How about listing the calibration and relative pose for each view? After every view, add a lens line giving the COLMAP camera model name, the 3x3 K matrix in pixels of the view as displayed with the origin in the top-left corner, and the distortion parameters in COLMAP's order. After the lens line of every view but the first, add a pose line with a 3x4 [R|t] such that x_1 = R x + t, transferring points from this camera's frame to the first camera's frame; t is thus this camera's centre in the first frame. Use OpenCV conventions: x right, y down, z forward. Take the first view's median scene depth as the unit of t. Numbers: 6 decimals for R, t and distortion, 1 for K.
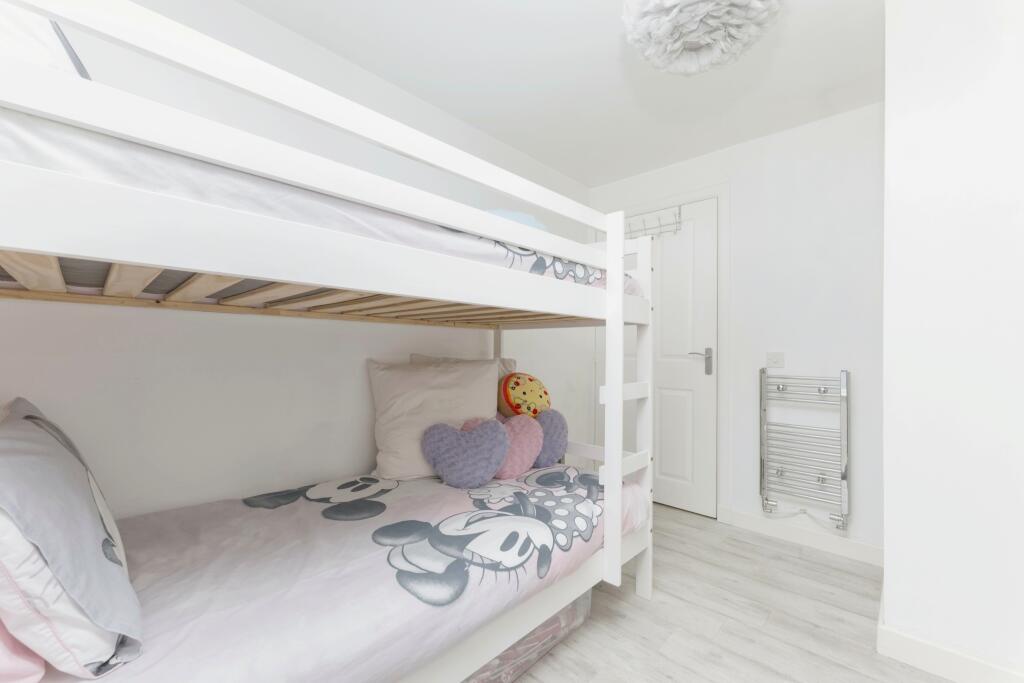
lens RADIAL K [[416.7, 0, 512.0], [0, 416.7, 341.5], [0, 0, 1]] dist [-0.059489, 0.023682]
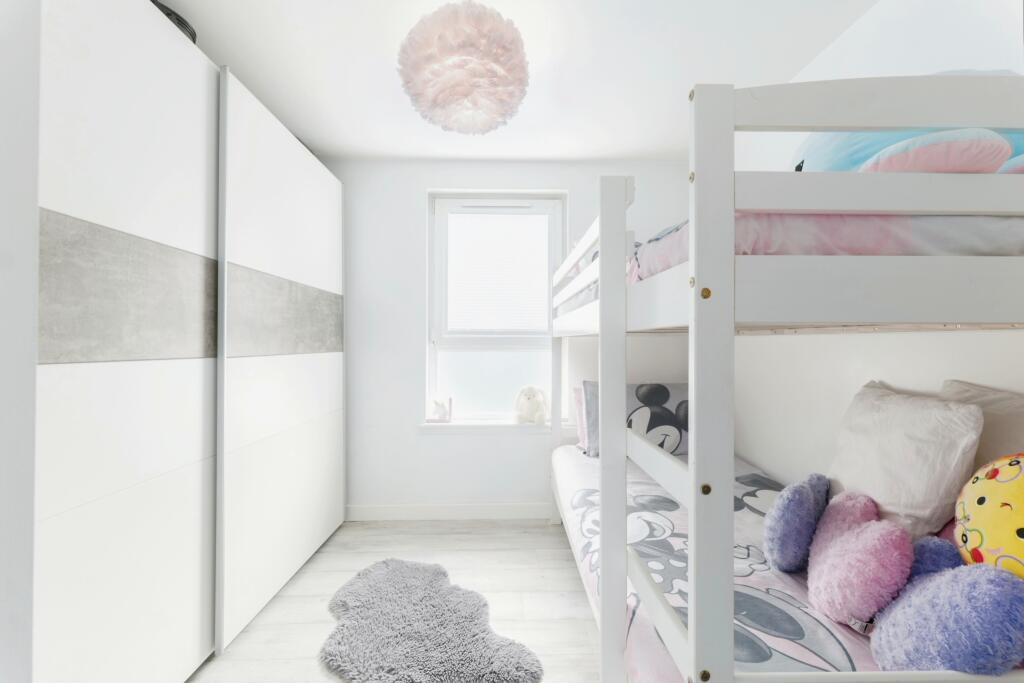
lens RADIAL K [[416.7, 0, 512.0], [0, 416.7, 341.5], [0, 0, 1]] dist [-0.059489, 0.023682]
pose [[-0.706562, -0.011927, -0.707551, 0.876907], [0.004461, 0.999763, -0.021308, -0.020118], [0.707637, -0.018212, -0.706341, 1.425431]]
